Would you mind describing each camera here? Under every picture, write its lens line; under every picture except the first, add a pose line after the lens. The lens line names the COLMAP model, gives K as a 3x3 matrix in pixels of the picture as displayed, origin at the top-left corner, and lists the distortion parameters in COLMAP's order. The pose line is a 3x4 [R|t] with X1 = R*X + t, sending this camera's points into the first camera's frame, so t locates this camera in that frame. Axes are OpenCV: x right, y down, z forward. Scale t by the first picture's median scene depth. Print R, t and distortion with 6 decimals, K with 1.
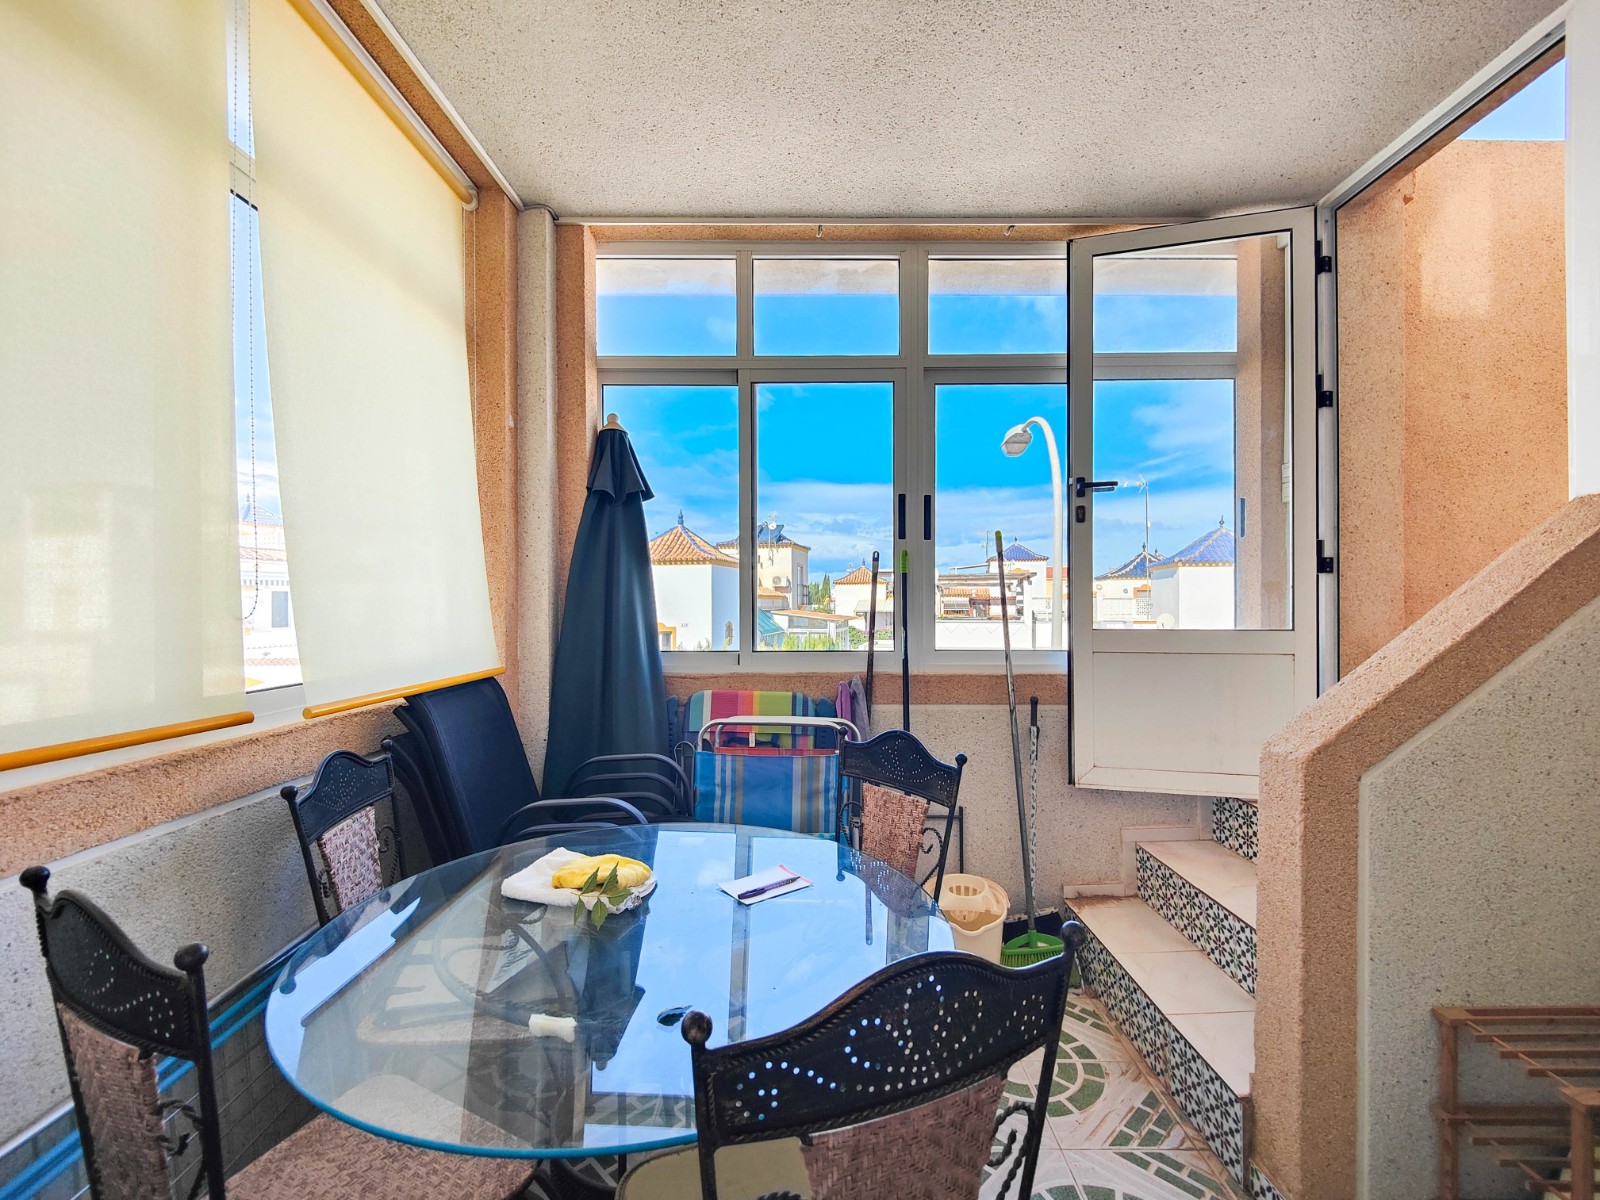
lens RADIAL K [[709.6, 0, 798.4], [0, 709.6, 604.3], [0, 0, 1]] dist [0.031114, -0.023772]
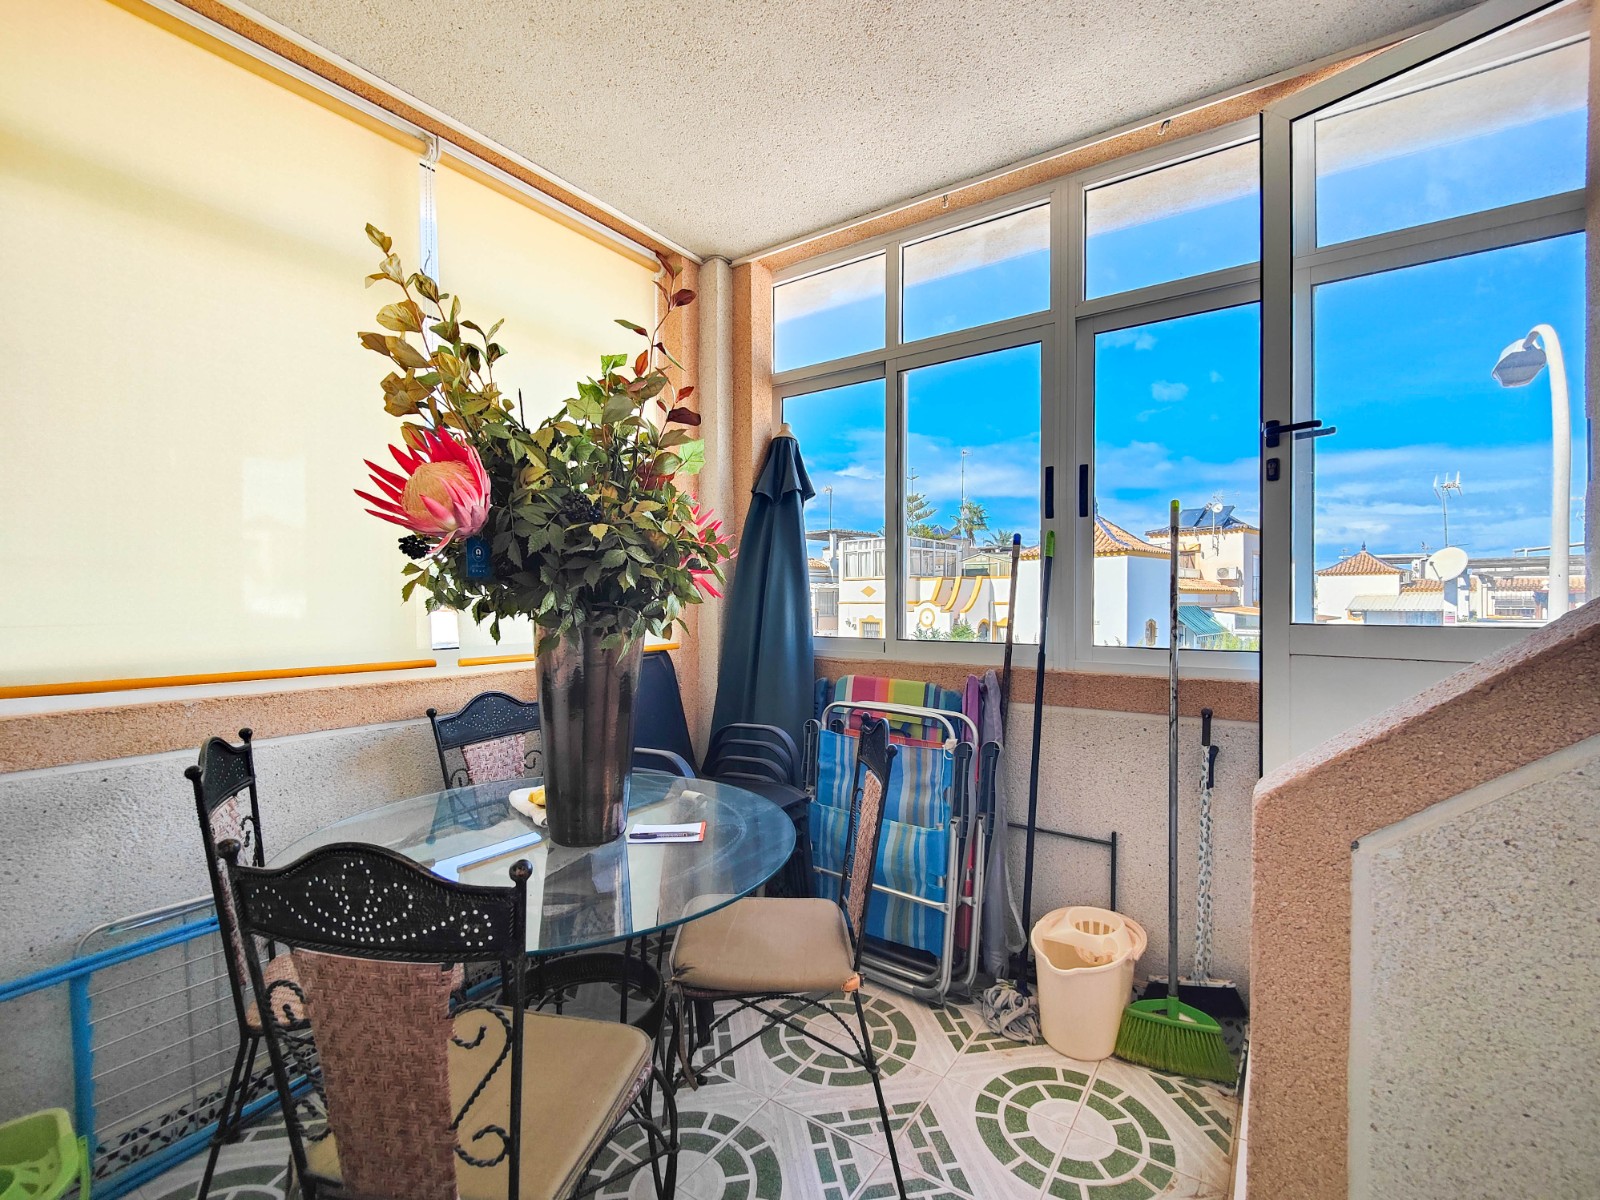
lens RADIAL K [[709.6, 0, 798.4], [0, 709.6, 604.3], [0, 0, 1]] dist [0.031114, -0.023772]
pose [[0.826045, 0.005103, -0.563580, 0.401237], [-0.002119, 0.999980, 0.005948, 0.010995], [0.563599, -0.003719, 0.826040, 0.094407]]
